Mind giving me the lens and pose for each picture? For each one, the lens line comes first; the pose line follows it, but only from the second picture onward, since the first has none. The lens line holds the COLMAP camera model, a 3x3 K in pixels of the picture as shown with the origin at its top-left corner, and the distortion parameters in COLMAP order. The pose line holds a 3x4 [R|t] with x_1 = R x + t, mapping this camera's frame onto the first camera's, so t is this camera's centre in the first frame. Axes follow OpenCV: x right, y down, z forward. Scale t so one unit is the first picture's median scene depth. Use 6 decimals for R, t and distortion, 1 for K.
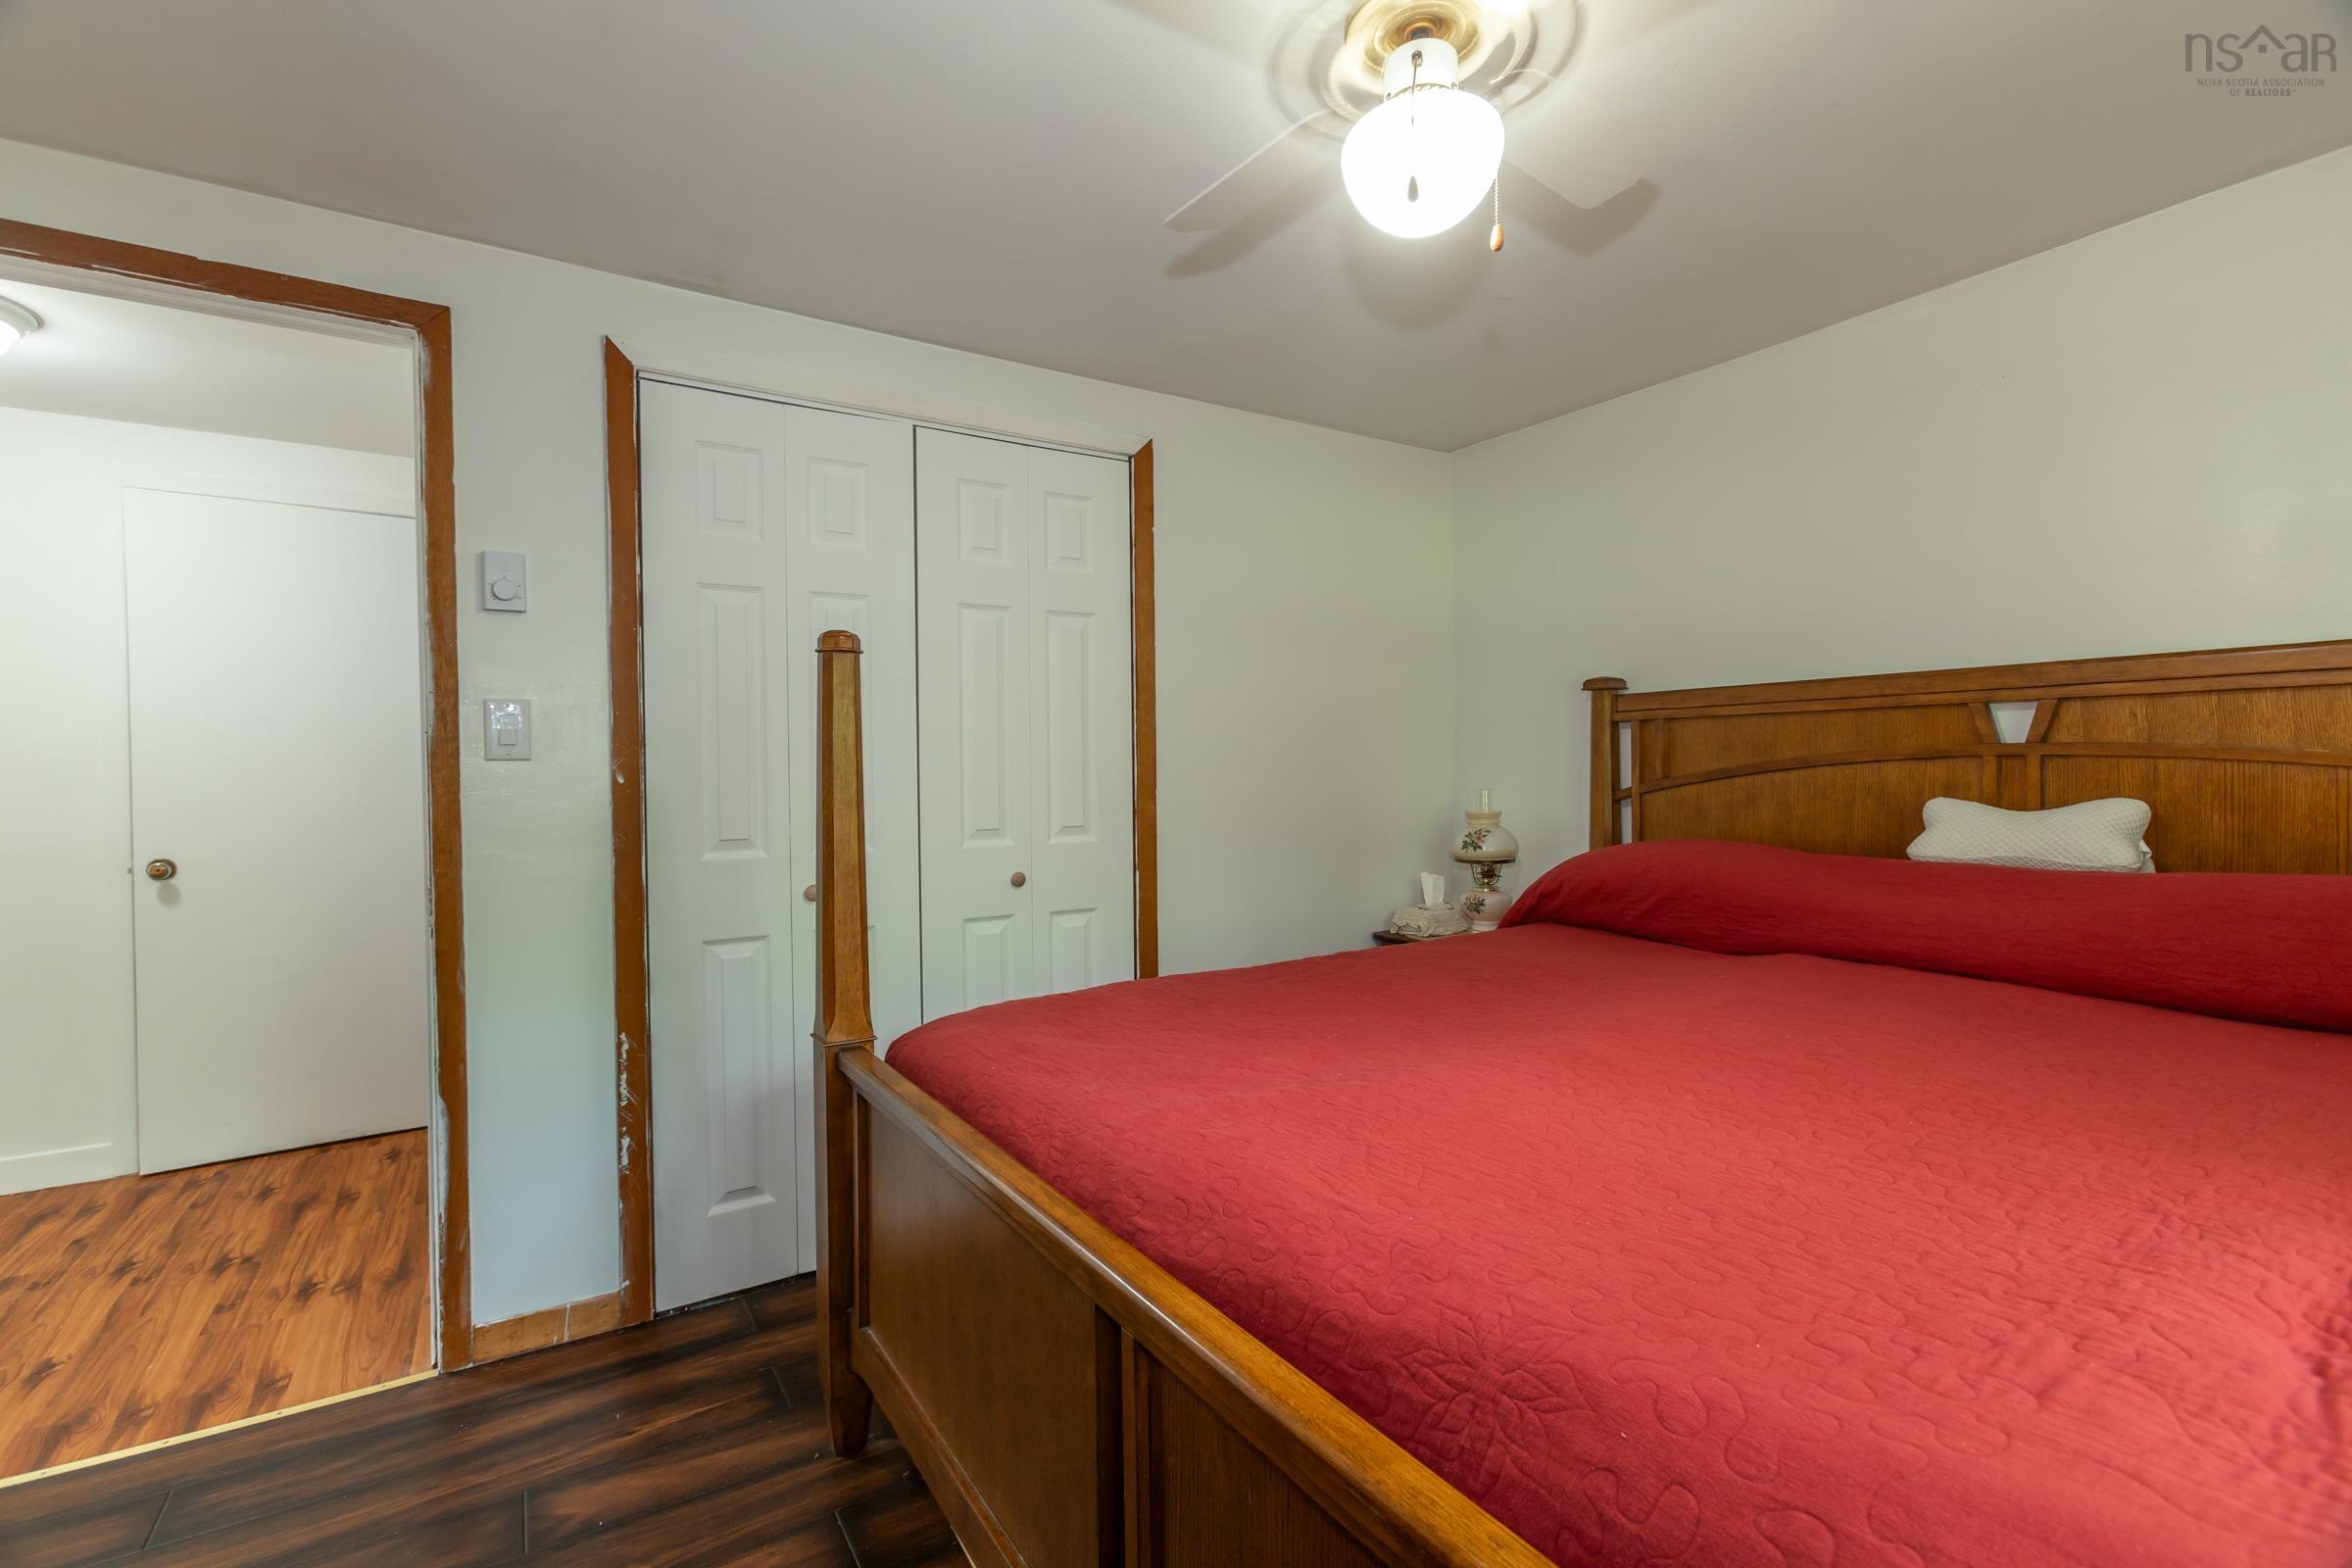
lens RADIAL K [[1041.6, 0, 1178.0], [0, 1041.6, 780.2], [0, 0, 1]] dist [-0.001506, -0.000267]
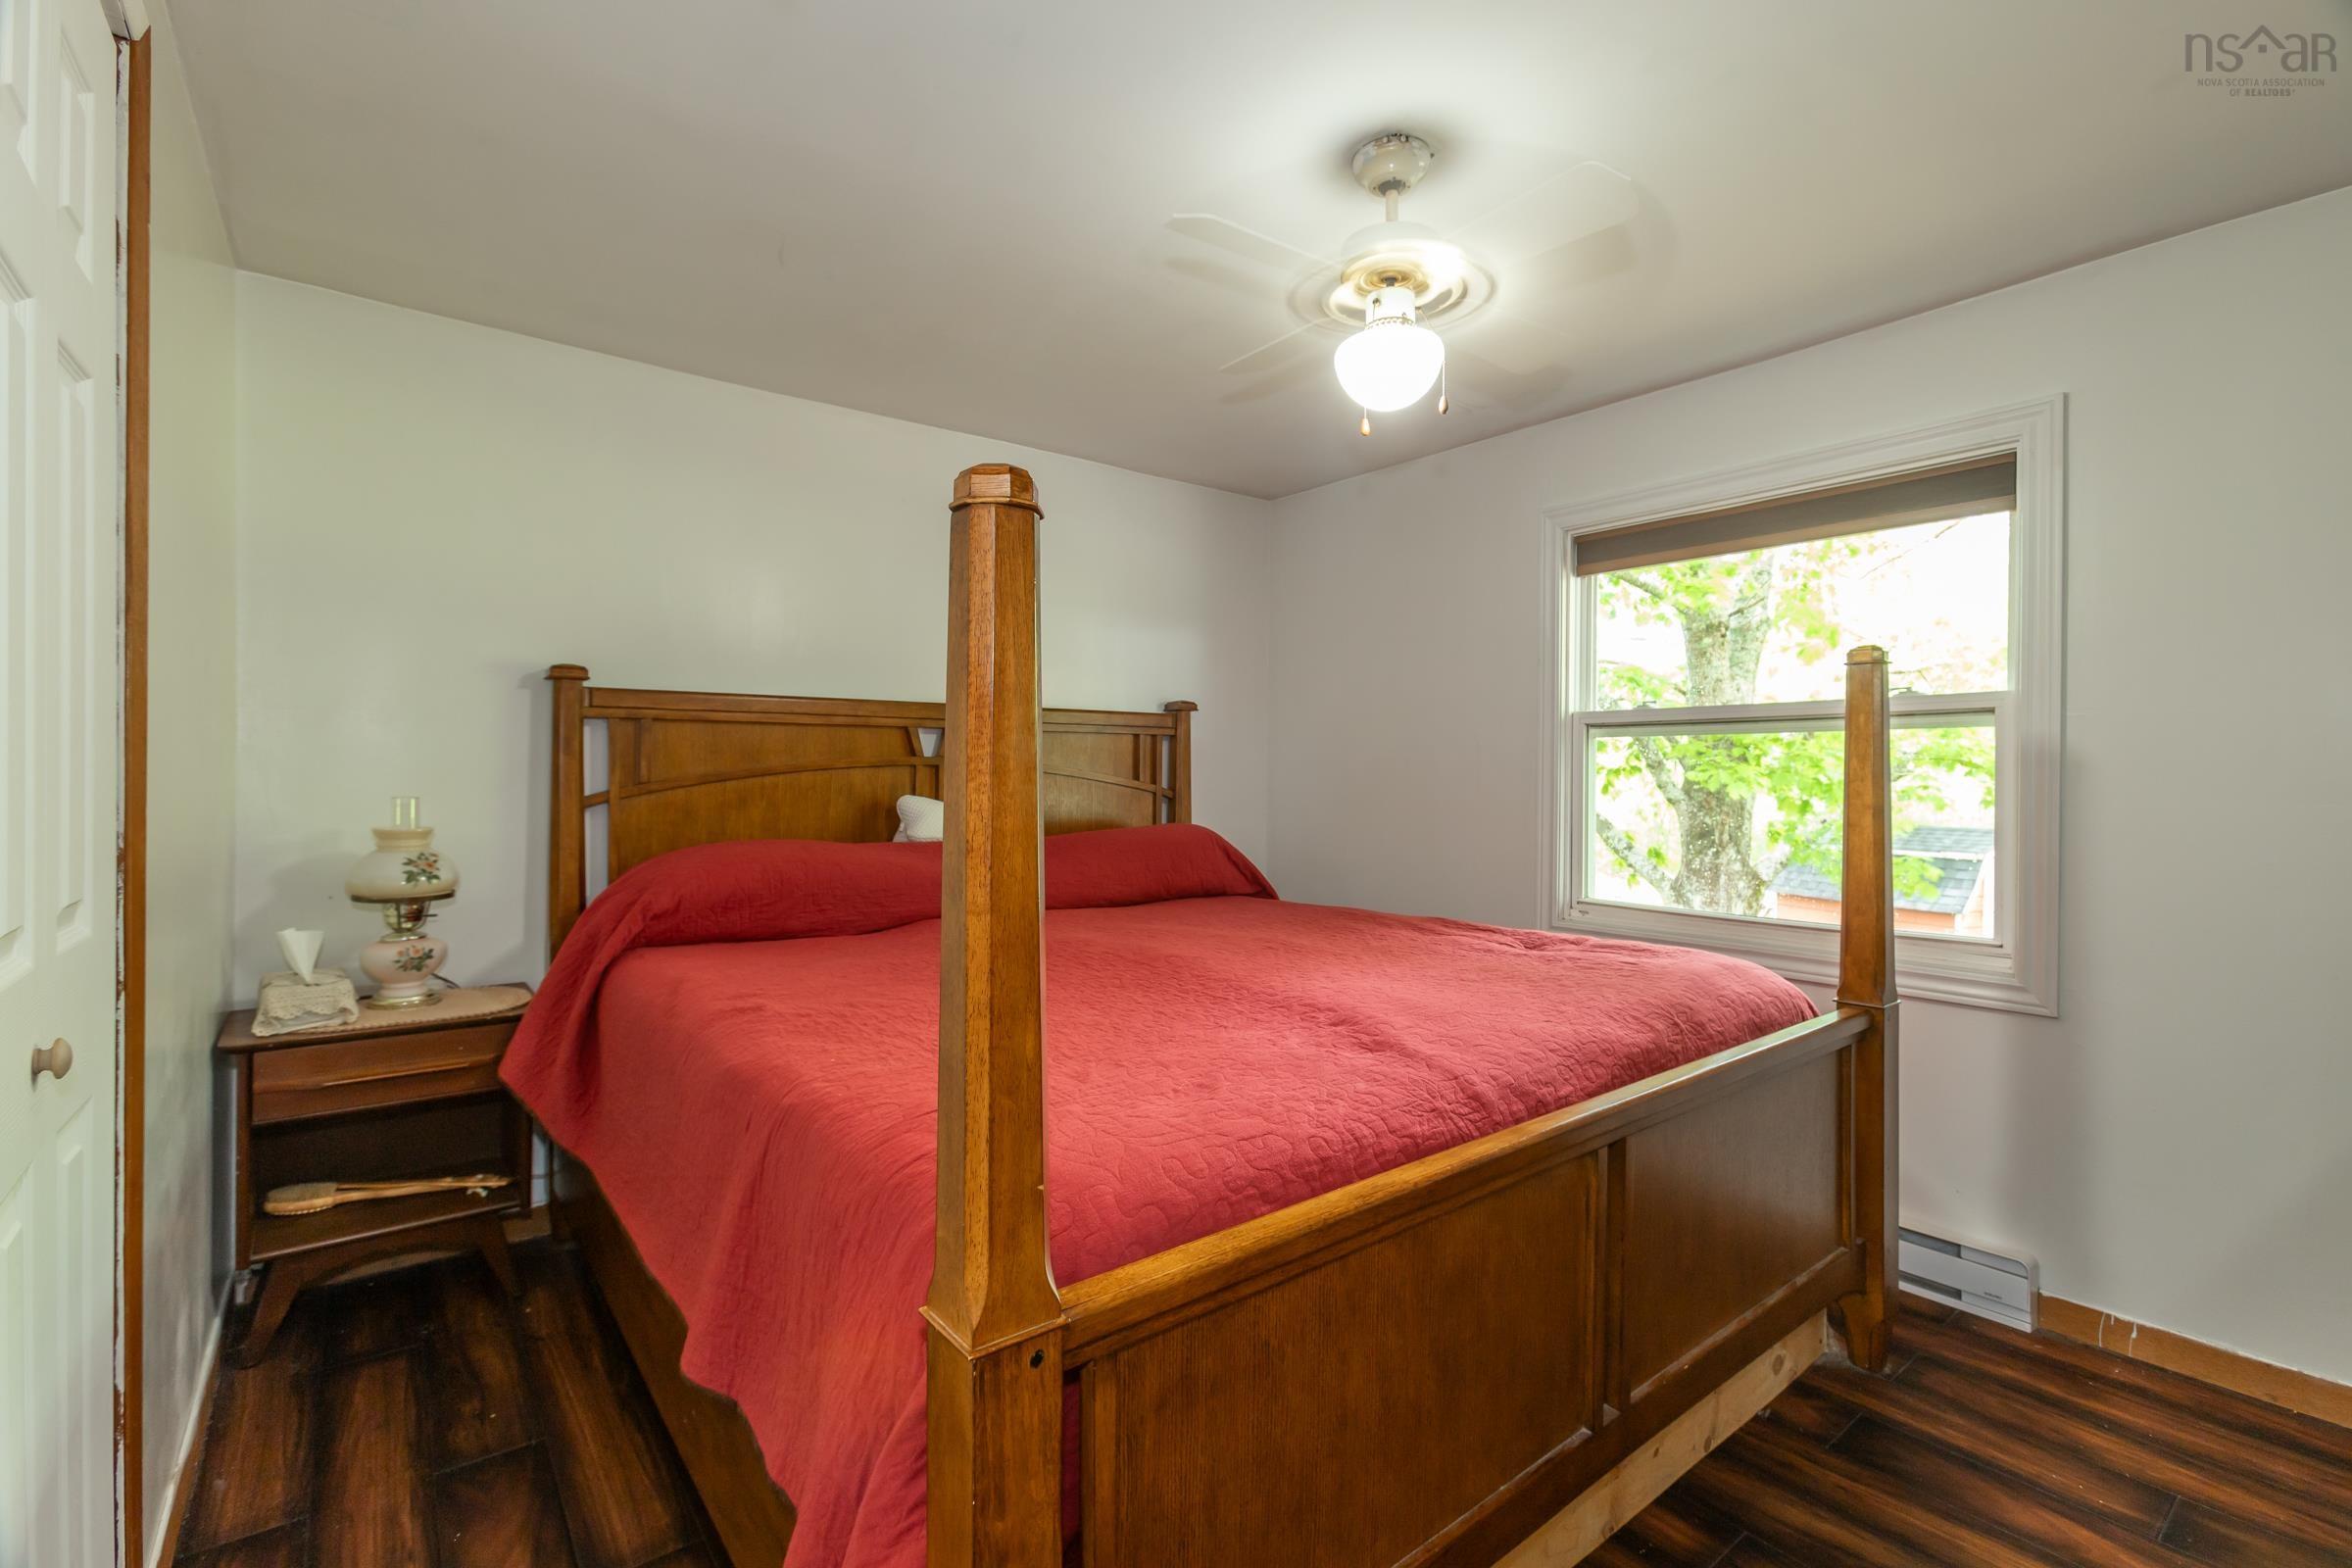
lens RADIAL K [[1041.6, 0, 1177.6], [0, 1041.6, 781.5], [0, 0, 1]] dist [-0.001506, -0.000267]
pose [[-0.074579, 0.005387, 0.997201, -0.530069], [0.007203, 0.999962, -0.004863, 0.006406], [-0.997189, 0.006820, -0.074615, 0.614673]]
